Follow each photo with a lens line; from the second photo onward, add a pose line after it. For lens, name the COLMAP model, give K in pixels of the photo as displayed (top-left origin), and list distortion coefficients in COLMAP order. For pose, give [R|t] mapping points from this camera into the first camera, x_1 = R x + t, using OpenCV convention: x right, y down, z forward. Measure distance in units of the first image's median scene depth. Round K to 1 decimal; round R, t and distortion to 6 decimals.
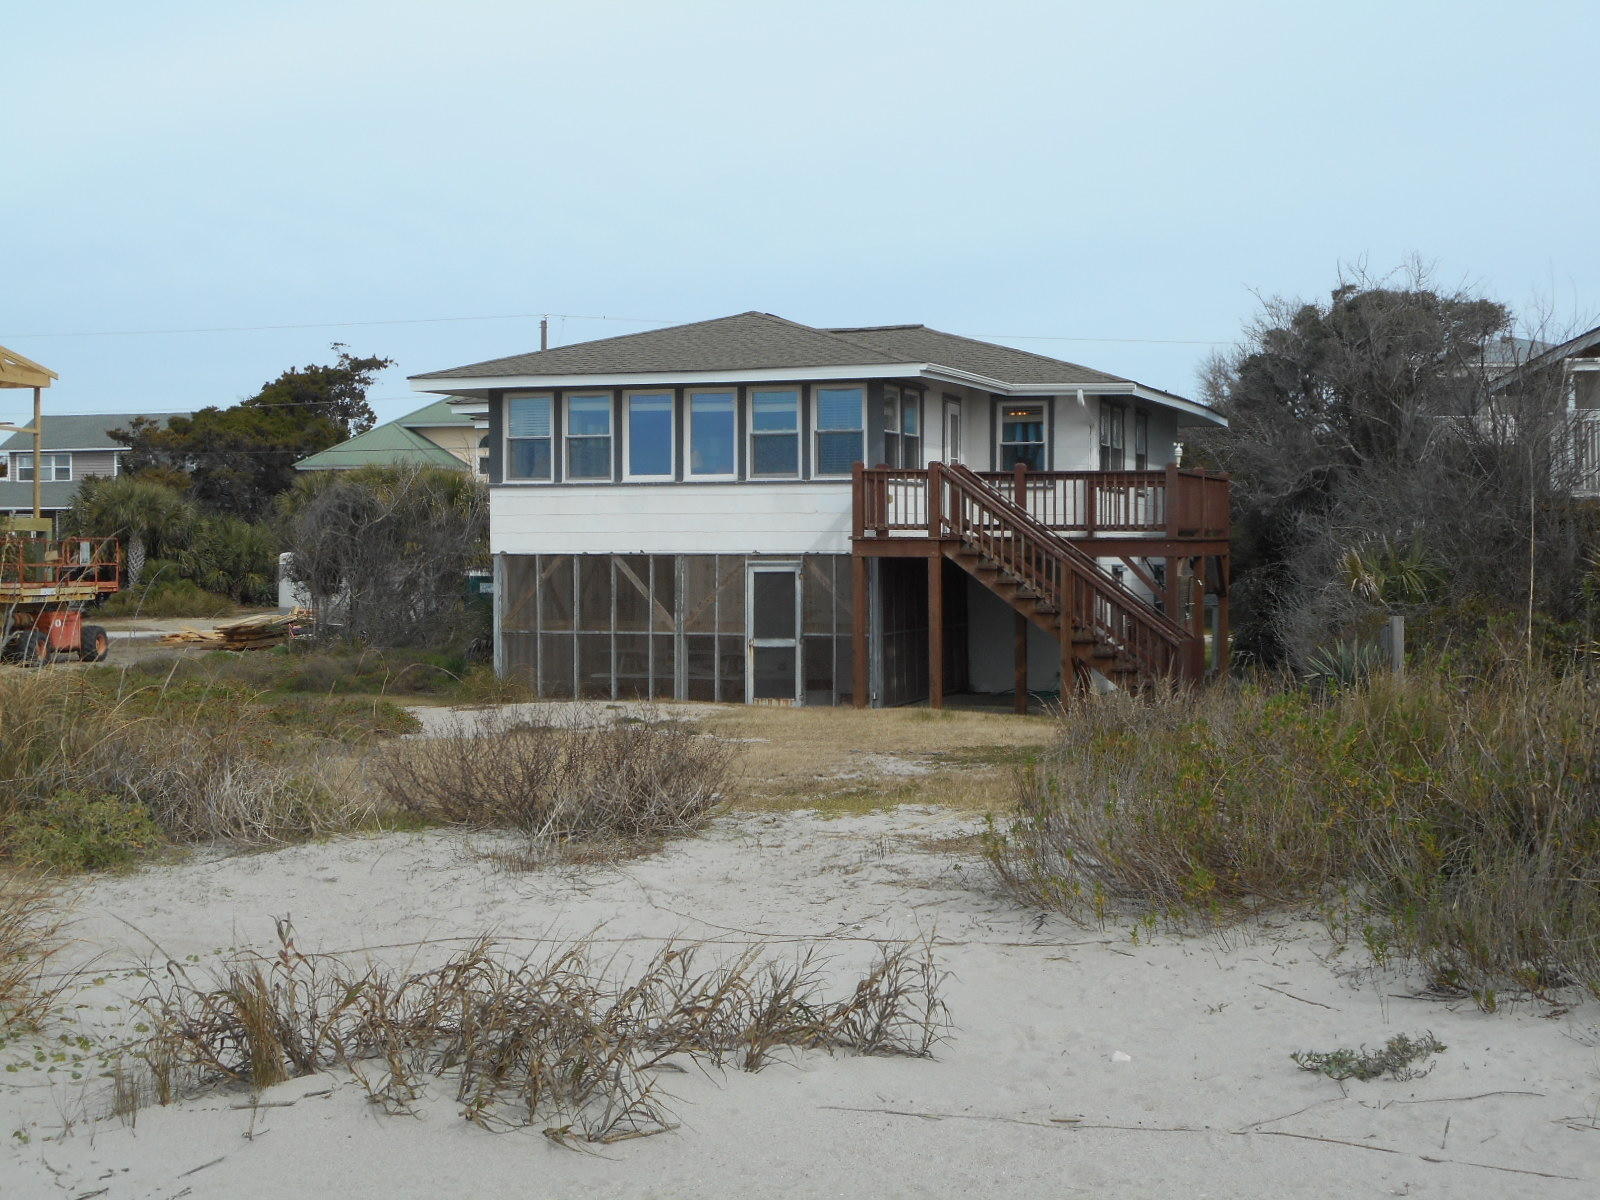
lens RADIAL K [[2348.4, 0, 801.8], [0, 2348.4, 602.1], [0, 0, 1]] dist [-0.073461, 0.000000]
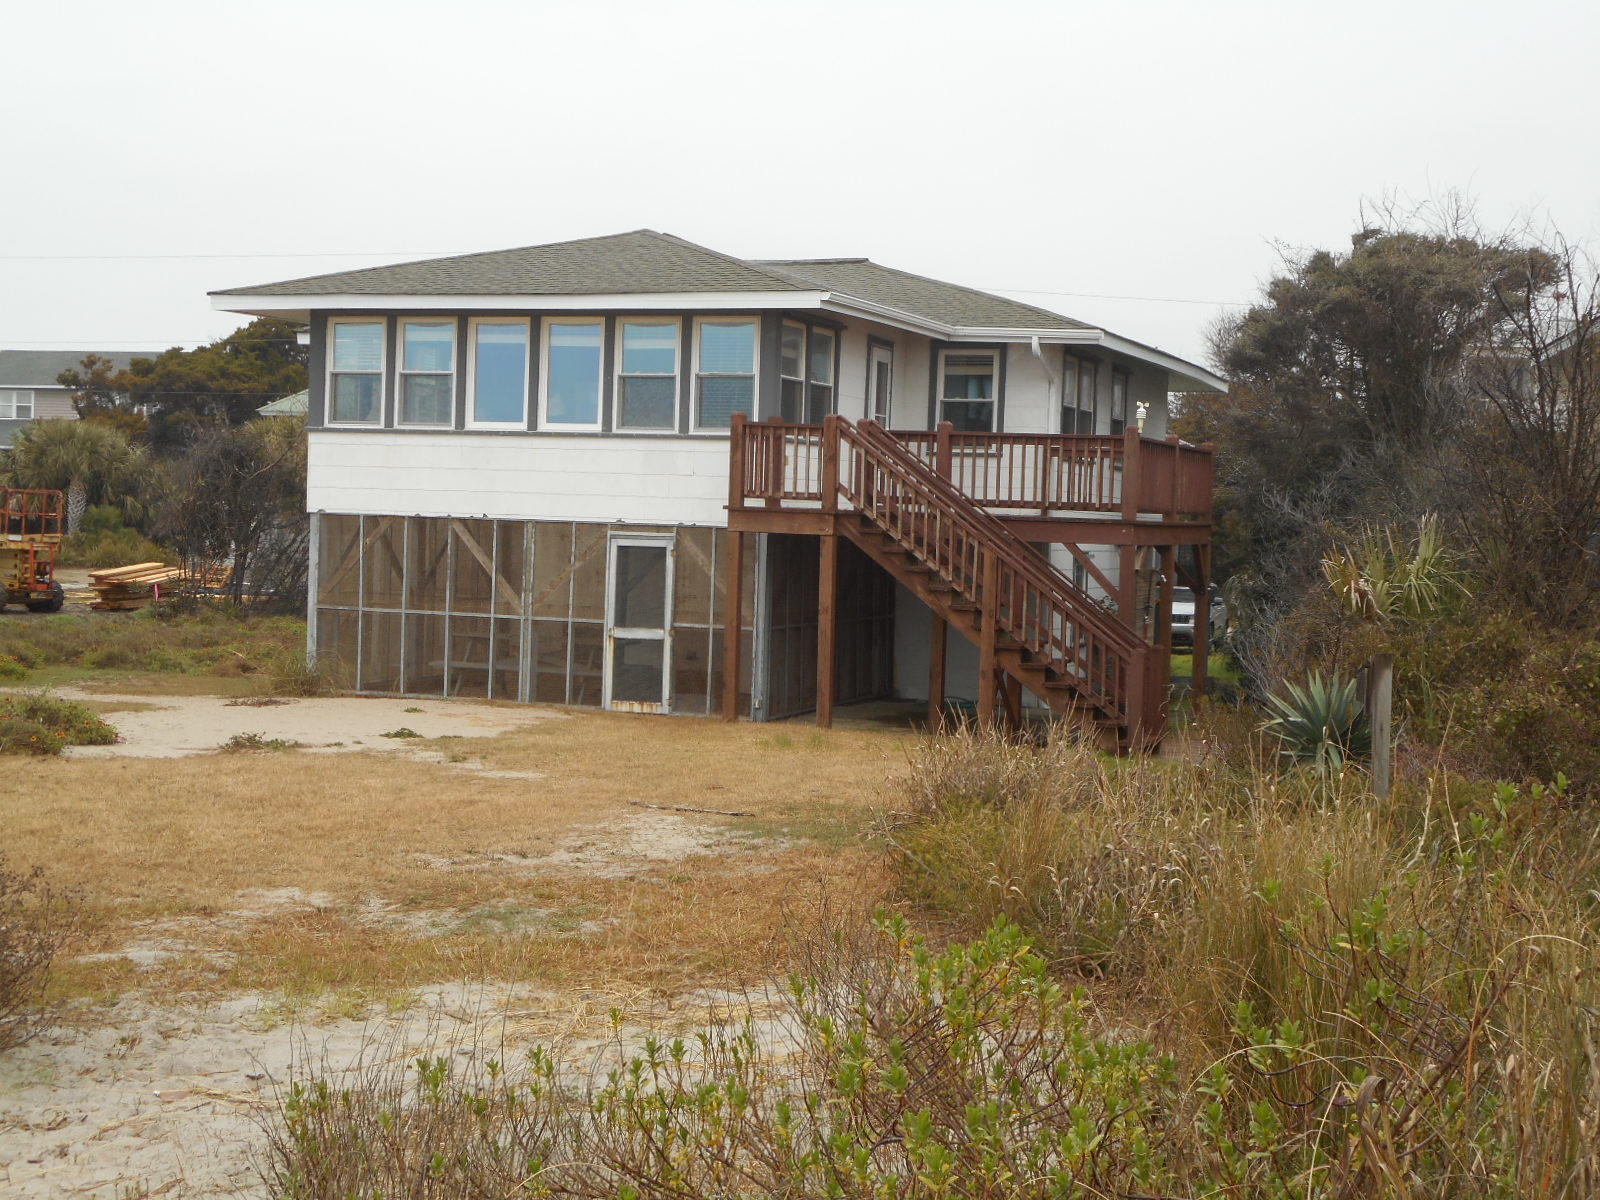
lens RADIAL K [[2348.4, 0, 798.2], [0, 2348.4, 591.5], [0, 0, 1]] dist [-0.073461, 0.000000]
pose [[0.999279, 0.034658, -0.015491, 0.053803], [-0.034515, 0.999360, 0.009419, -0.006487], [0.015808, -0.008877, 0.999836, 0.185221]]
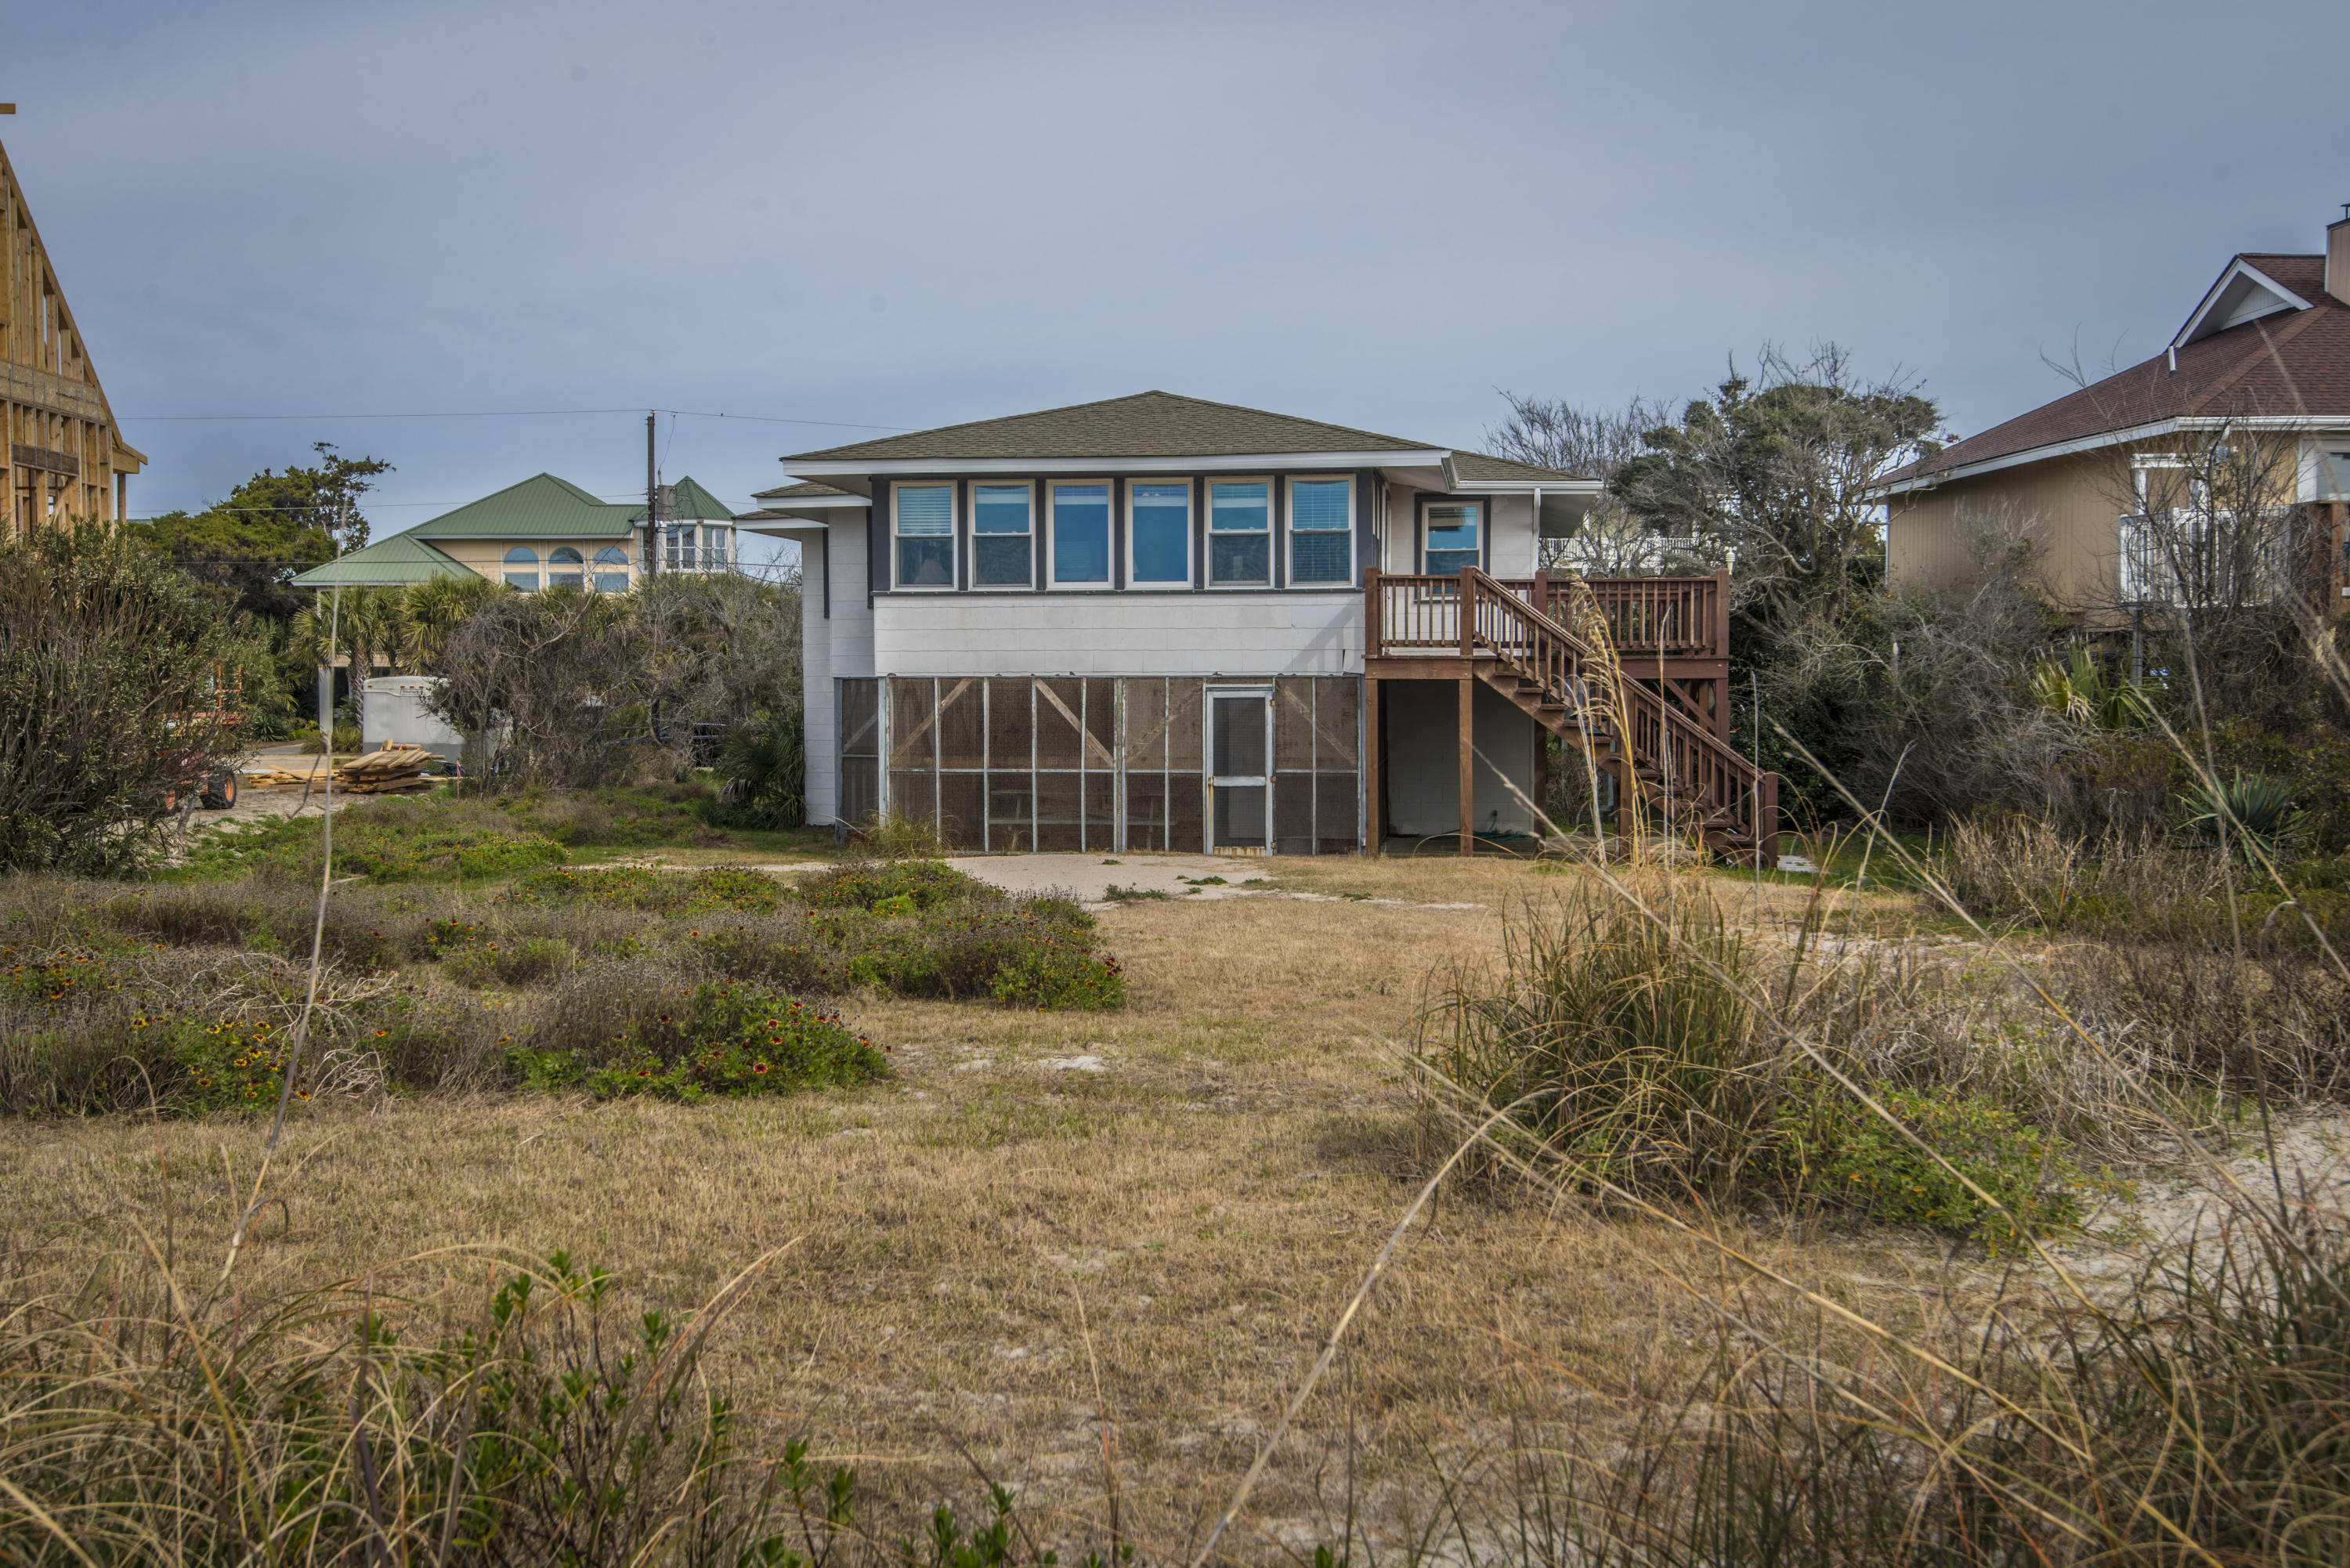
lens RADIAL K [[2380.9, 0, 1174.6], [0, 2380.9, 802.9], [0, 0, 1]] dist [0.016969, 0.000000]
pose [[0.981466, -0.010741, 0.191335, -0.192980], [0.005011, 0.999525, 0.030409, -0.001067], [-0.191571, -0.028887, 0.981054, 0.159222]]
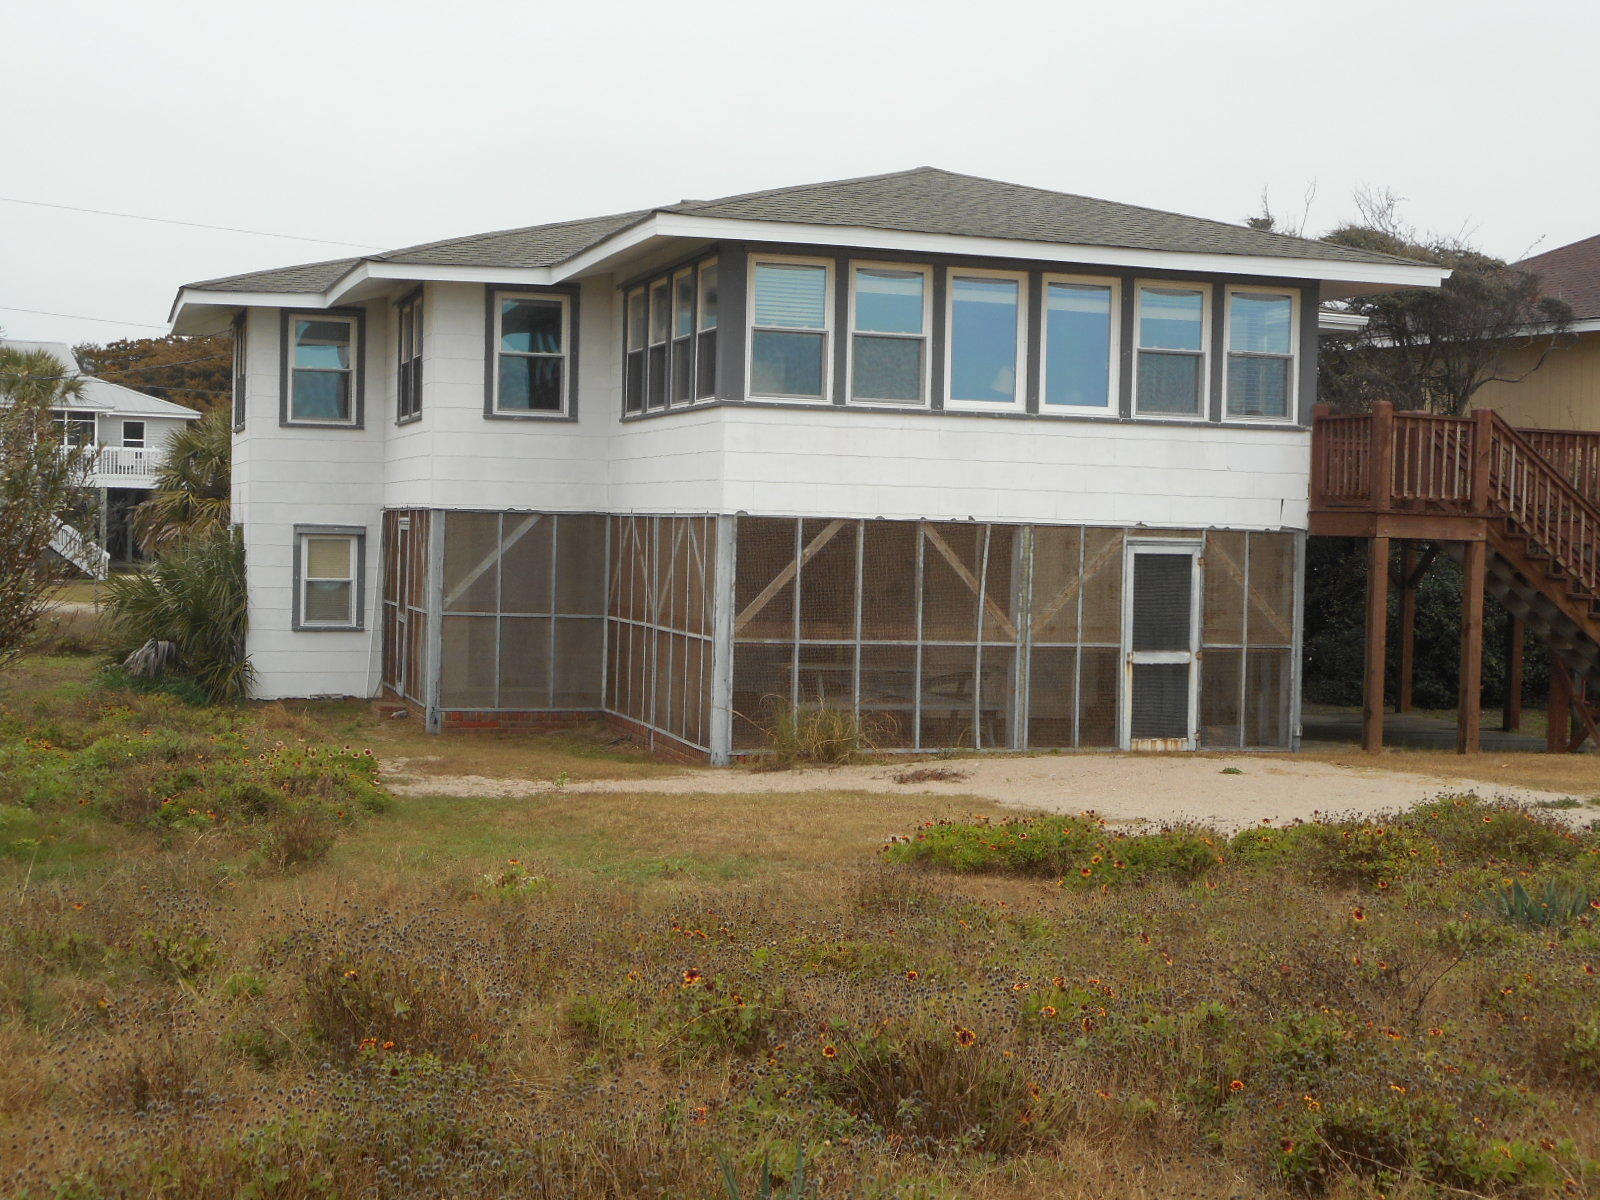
lens RADIAL K [[2348.4, 0, 806.6], [0, 2348.4, 601.3], [0, 0, 1]] dist [-0.073461, 0.000000]
pose [[0.786404, -0.001967, 0.617709, -0.499864], [-0.017137, 0.999541, 0.025000, -0.013897], [-0.617474, -0.030245, 0.786009, 0.512921]]
